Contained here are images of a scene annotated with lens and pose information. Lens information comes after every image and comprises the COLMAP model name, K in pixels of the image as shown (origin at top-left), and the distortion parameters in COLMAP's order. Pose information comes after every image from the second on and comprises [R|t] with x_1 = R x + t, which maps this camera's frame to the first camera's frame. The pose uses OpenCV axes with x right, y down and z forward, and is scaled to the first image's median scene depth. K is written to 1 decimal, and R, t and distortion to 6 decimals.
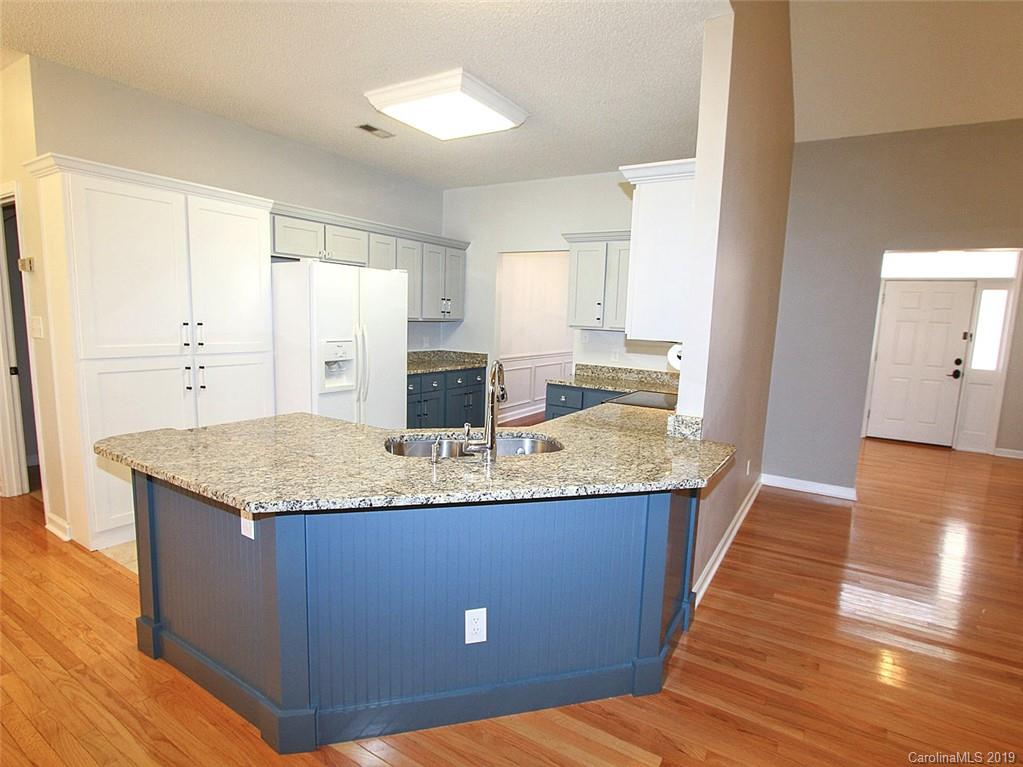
lens RADIAL K [[531.6, 0, 508.2], [0, 531.6, 397.6], [0, 0, 1]] dist [-0.020128, -0.001082]
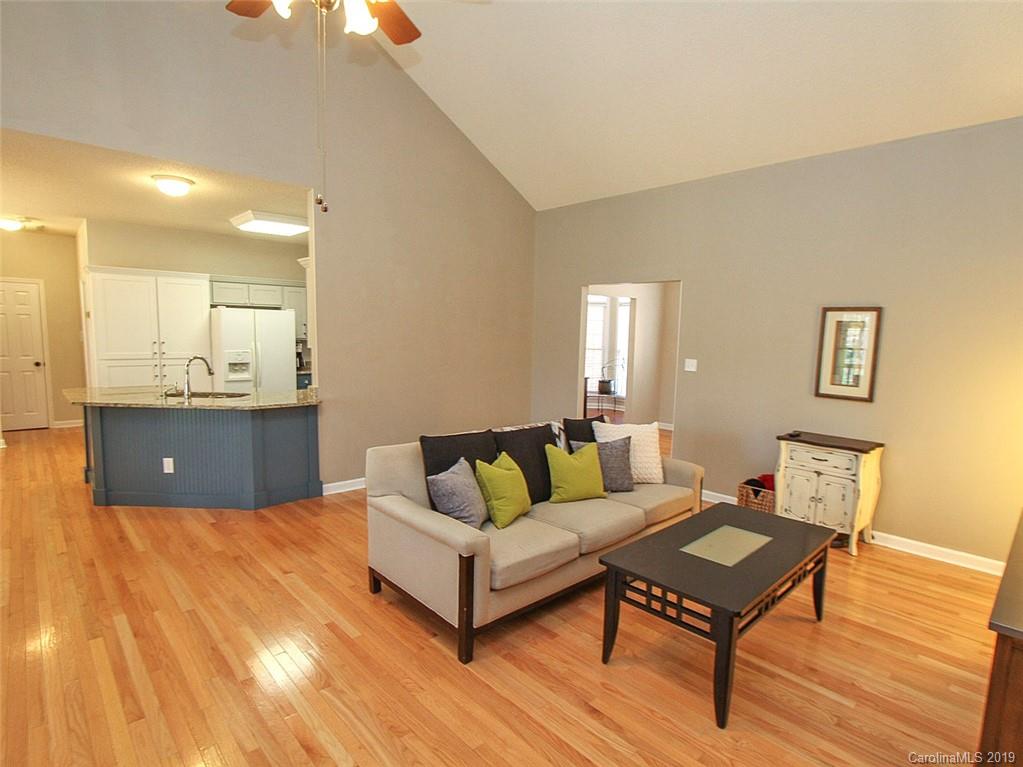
lens RADIAL K [[531.6, 0, 508.2], [0, 531.6, 397.6], [0, 0, 1]] dist [-0.020128, -0.001082]
pose [[0.966240, 0.019747, -0.256884, 1.584187], [-0.030212, 0.998864, -0.036855, 0.129505], [0.255865, 0.043371, 0.965739, -0.719808]]
